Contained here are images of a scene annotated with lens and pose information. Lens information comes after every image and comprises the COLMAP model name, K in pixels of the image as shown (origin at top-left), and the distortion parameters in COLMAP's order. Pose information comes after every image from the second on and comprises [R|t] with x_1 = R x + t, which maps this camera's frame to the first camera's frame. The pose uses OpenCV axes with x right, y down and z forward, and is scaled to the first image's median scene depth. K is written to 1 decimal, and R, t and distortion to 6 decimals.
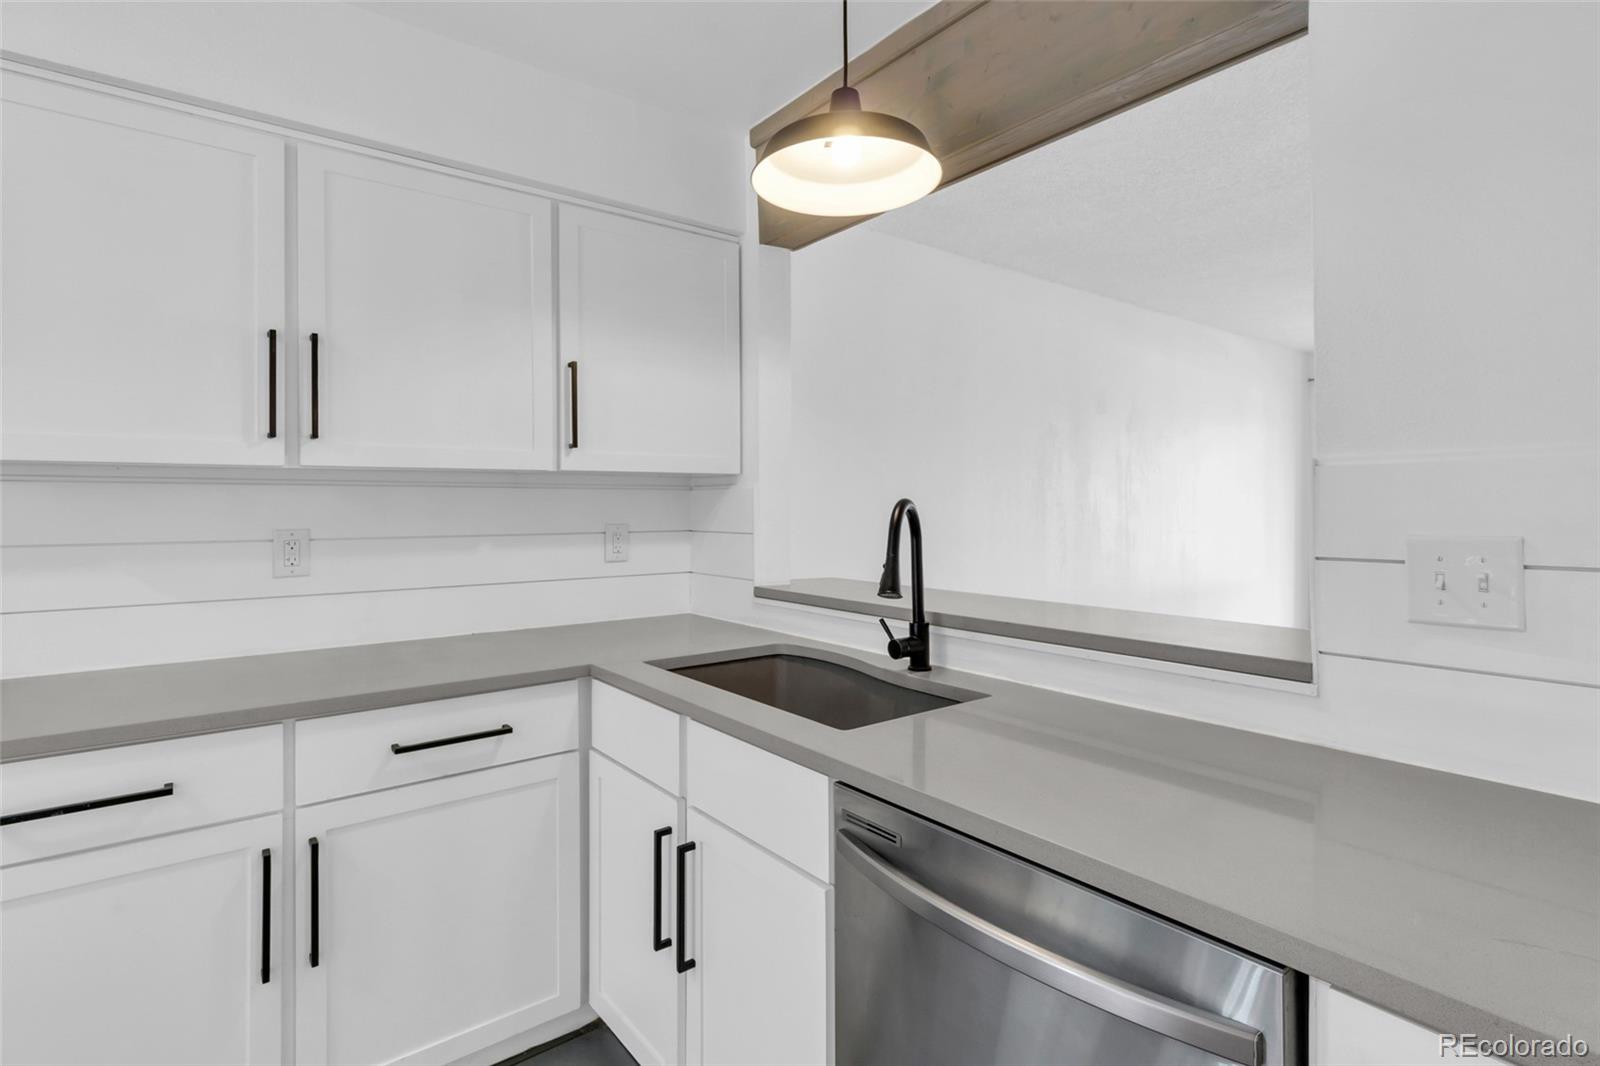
lens RADIAL K [[798.6, 0, 800.4], [0, 798.6, 504.1], [0, 0, 1]] dist [0.002795, 0.000834]
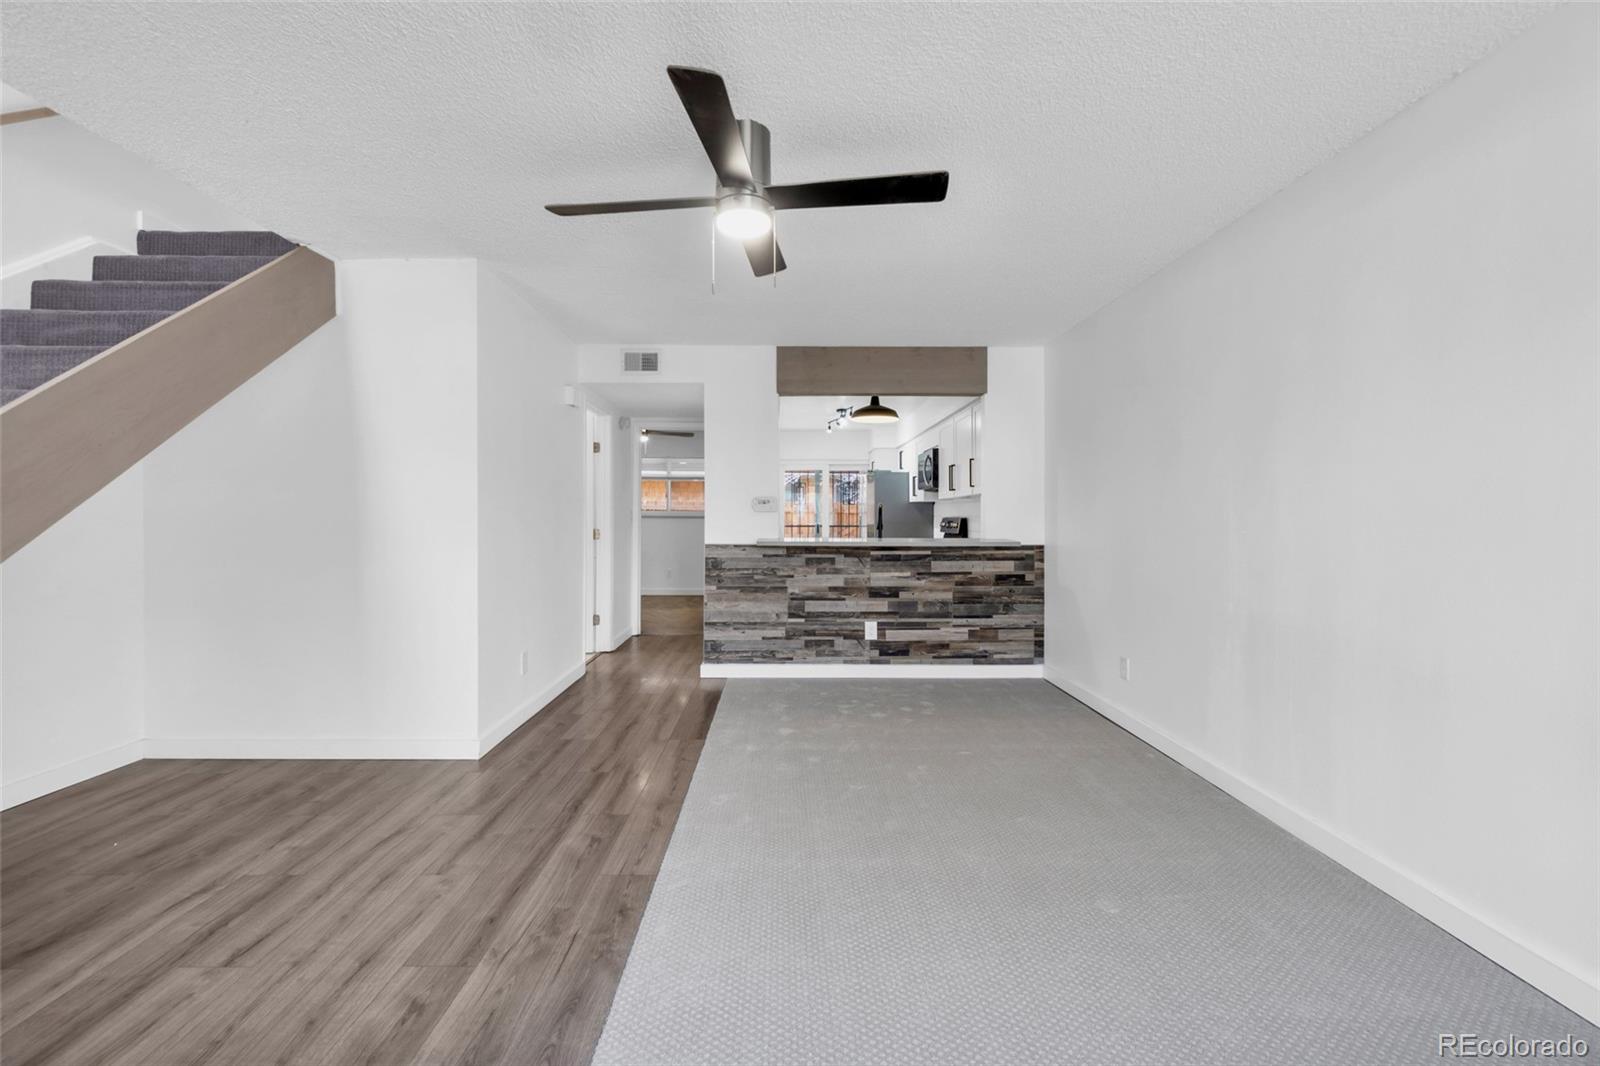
lens RADIAL K [[688.8, 0, 795.8], [0, 688.8, 523.1], [0, 0, 1]] dist [-0.007132, 0.000143]
pose [[-0.611529, 0.008196, -0.791180, 2.587392], [0.002220, 0.999960, 0.008644, 0.049556], [0.791219, 0.003530, -0.611523, 2.456609]]
